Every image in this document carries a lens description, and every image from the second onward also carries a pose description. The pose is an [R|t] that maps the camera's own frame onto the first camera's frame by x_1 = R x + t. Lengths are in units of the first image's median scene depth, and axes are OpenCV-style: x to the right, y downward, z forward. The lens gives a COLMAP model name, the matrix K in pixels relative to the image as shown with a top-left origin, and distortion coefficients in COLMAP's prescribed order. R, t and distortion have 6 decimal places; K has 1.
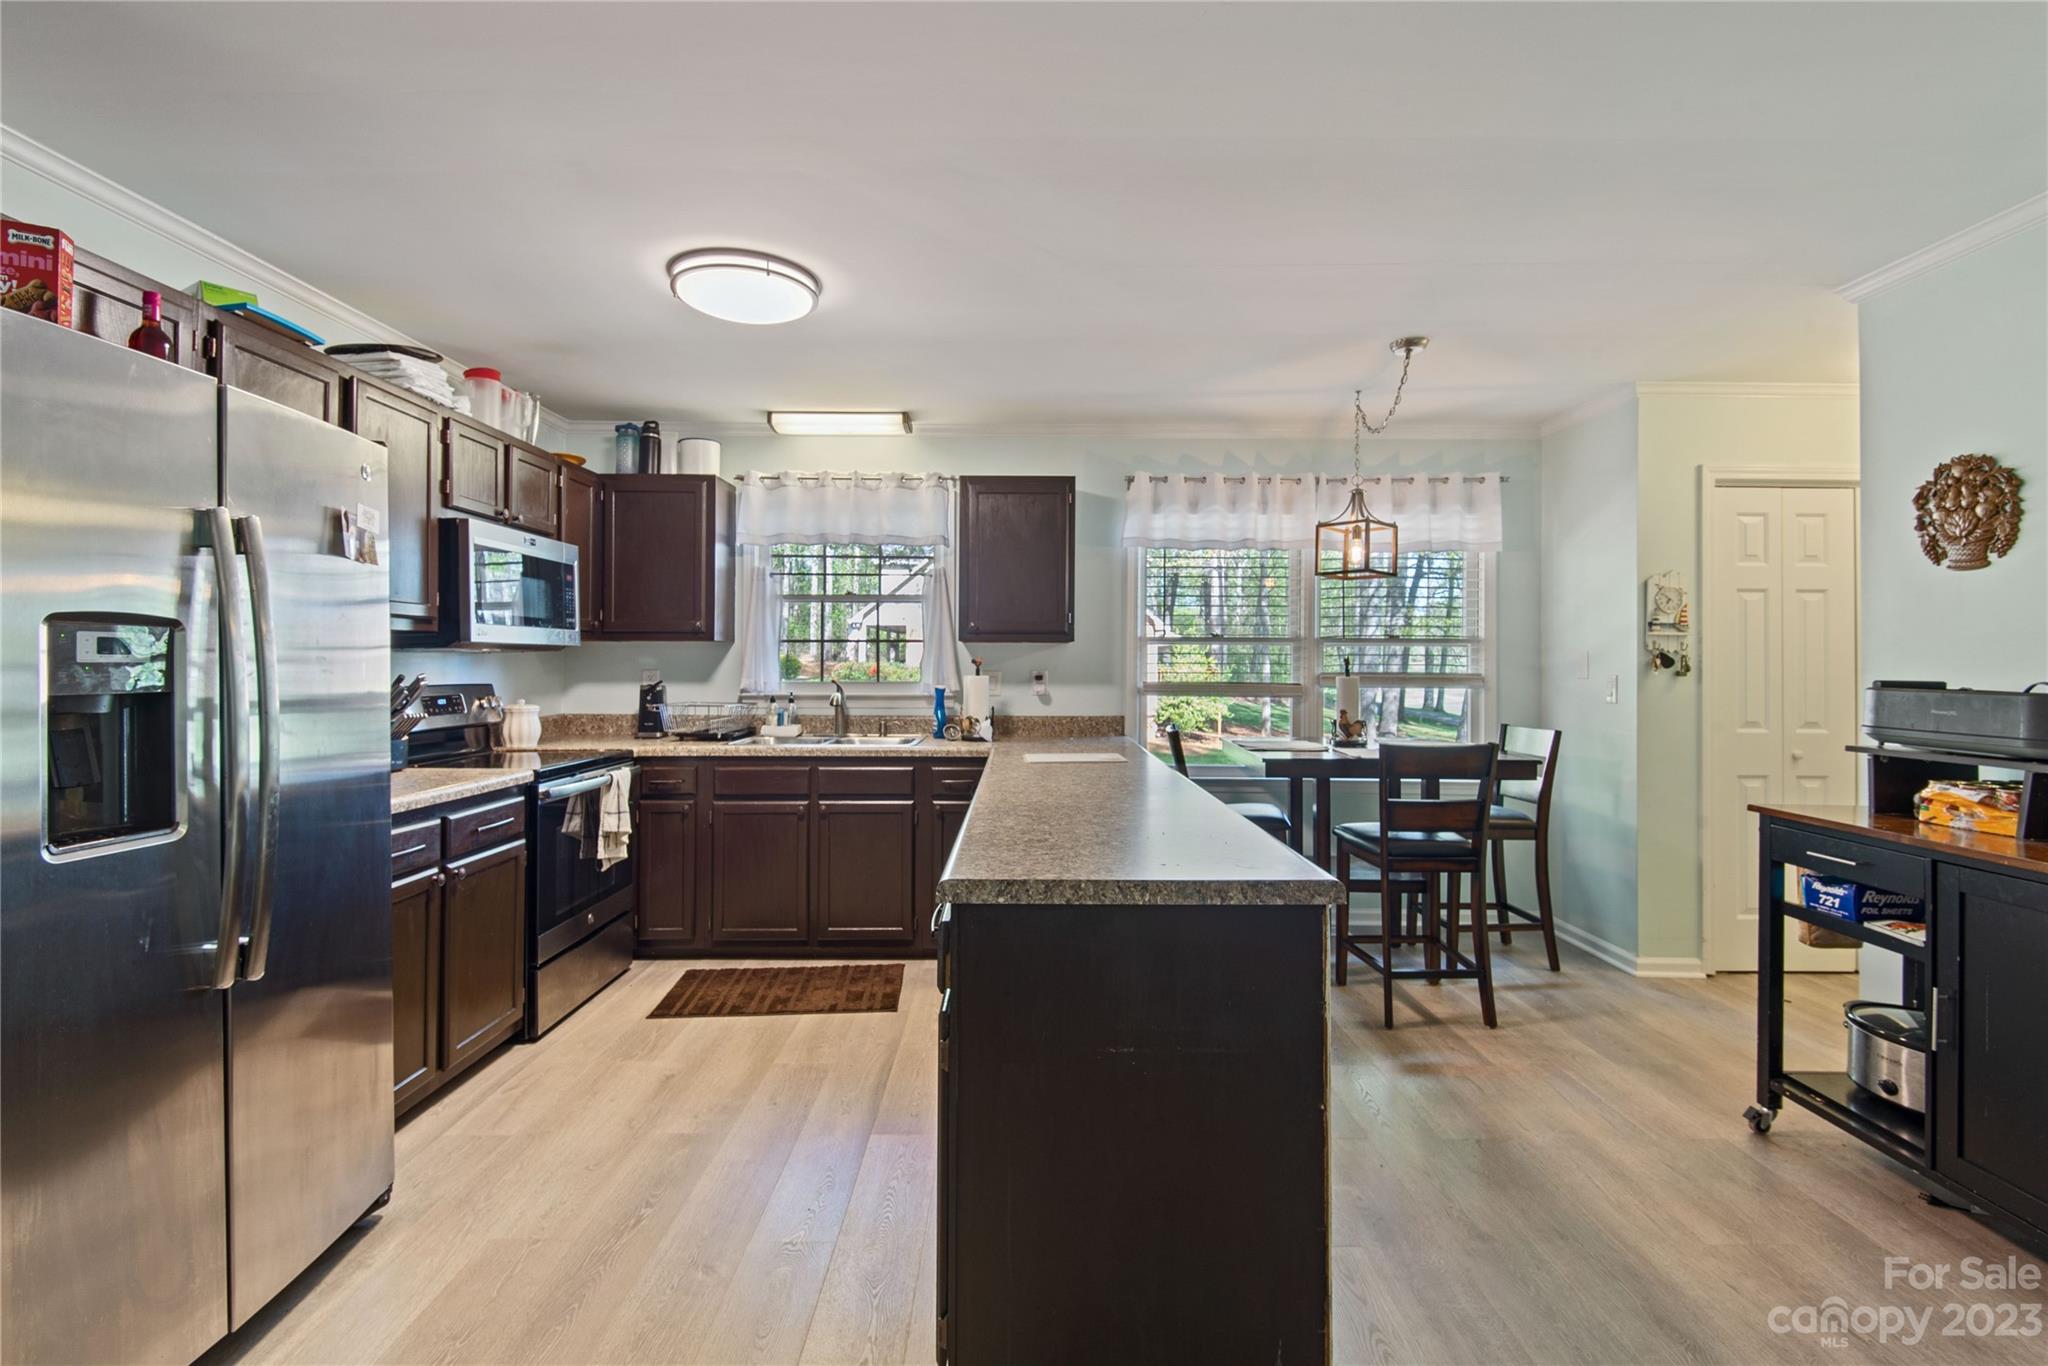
lens RADIAL K [[940.6, 0, 1036.2], [0, 940.6, 671.0], [0, 0, 1]] dist [-0.002883, -0.002121]
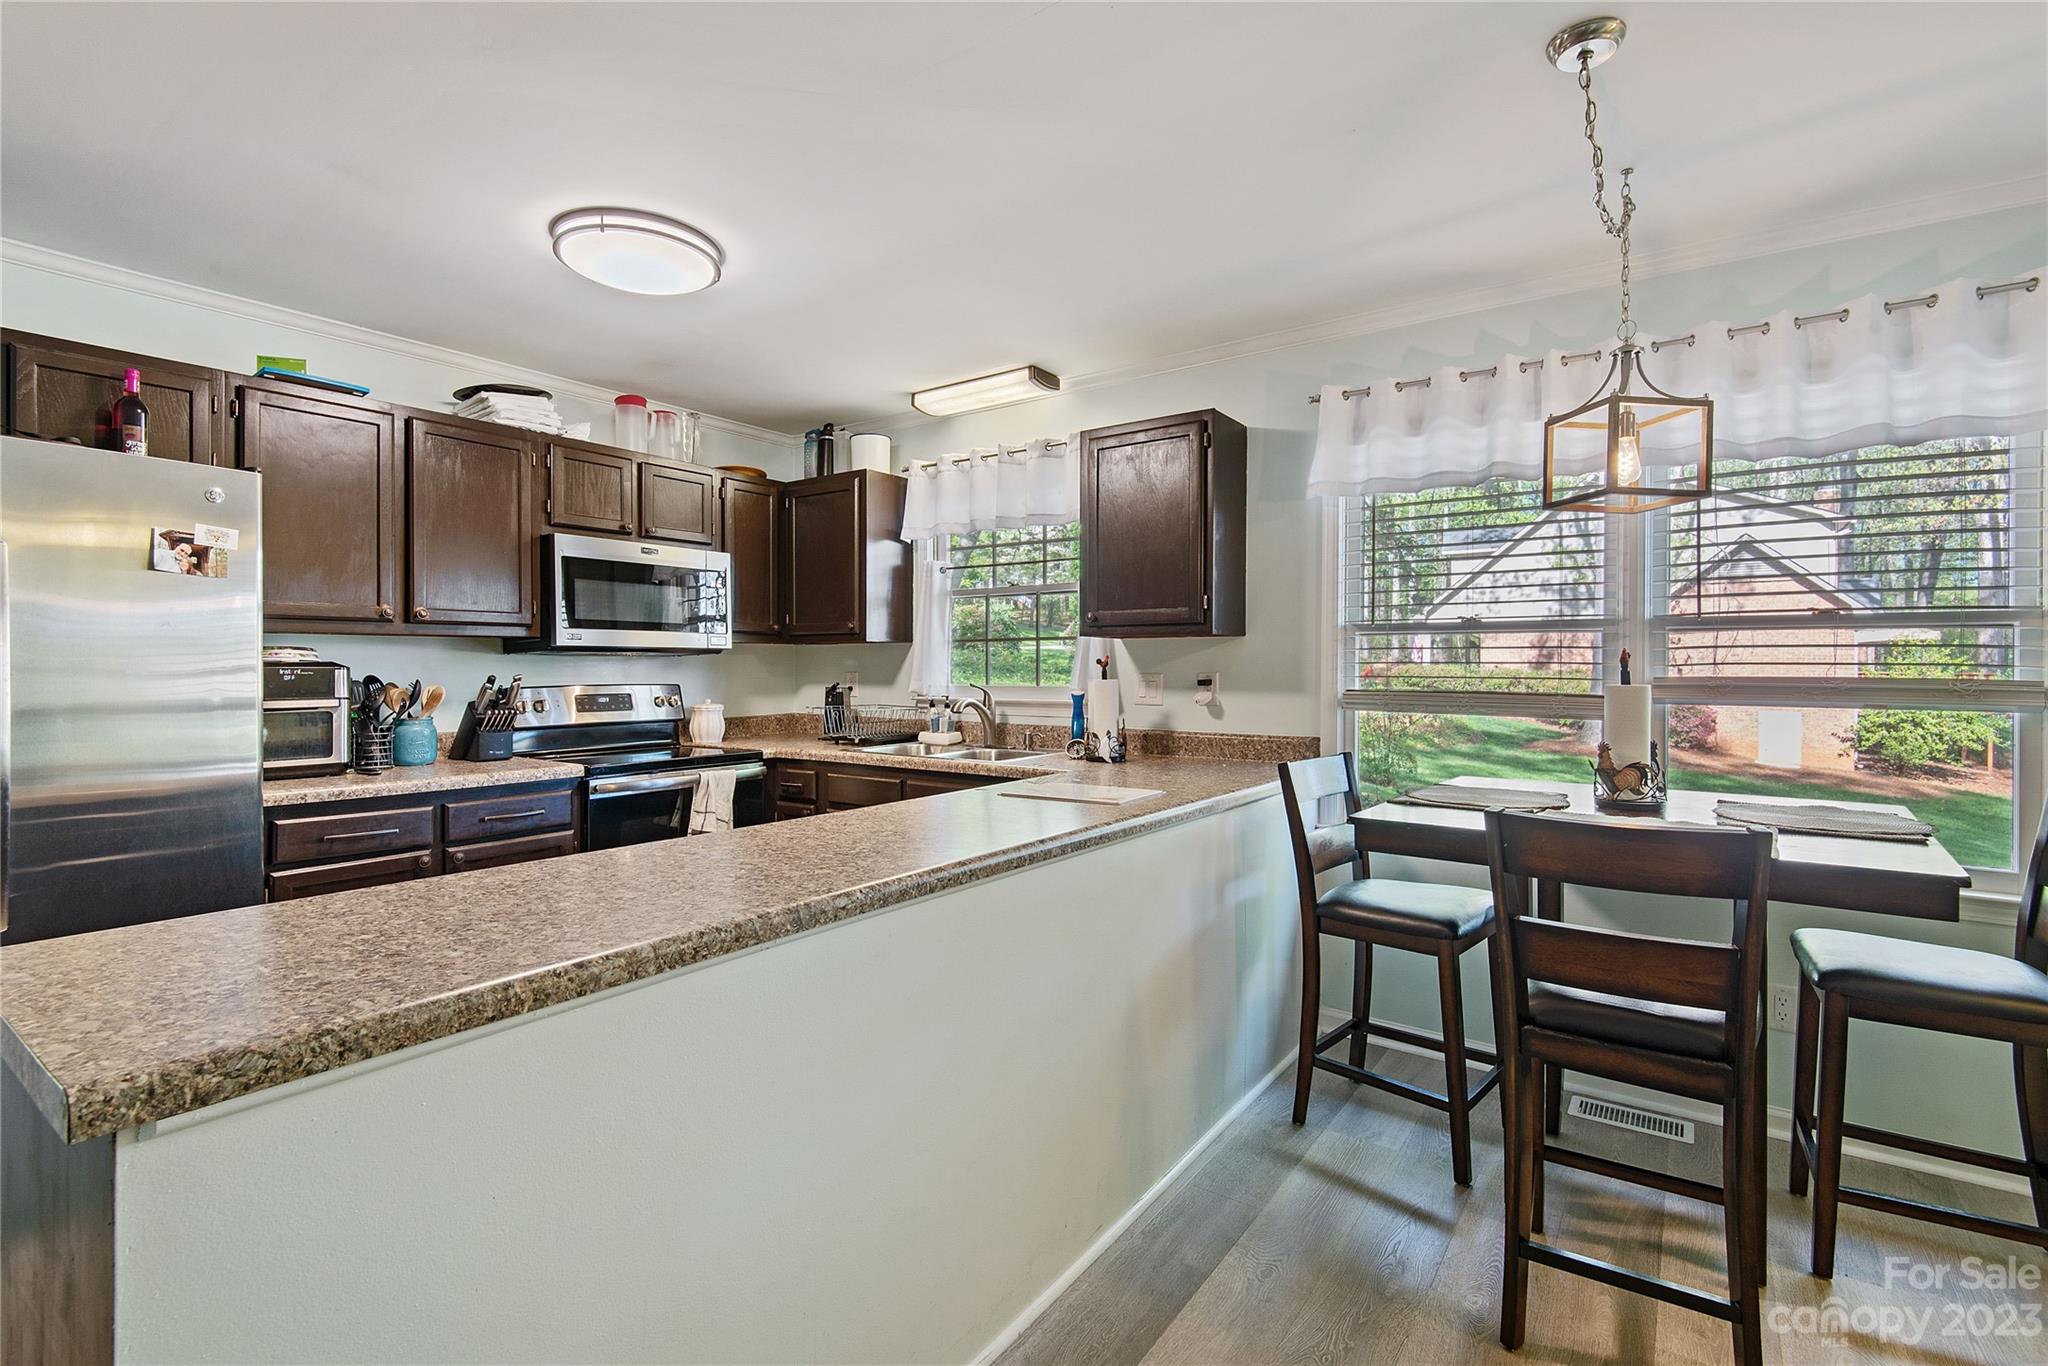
lens RADIAL K [[940.6, 0, 1024.6], [0, 940.6, 676.6], [0, 0, 1]] dist [-0.002883, -0.002121]
pose [[0.805793, 0.004155, -0.592183, 0.348783], [-0.003501, 0.999991, 0.002253, 0.000927], [0.592187, 0.000258, 0.805800, 0.313191]]
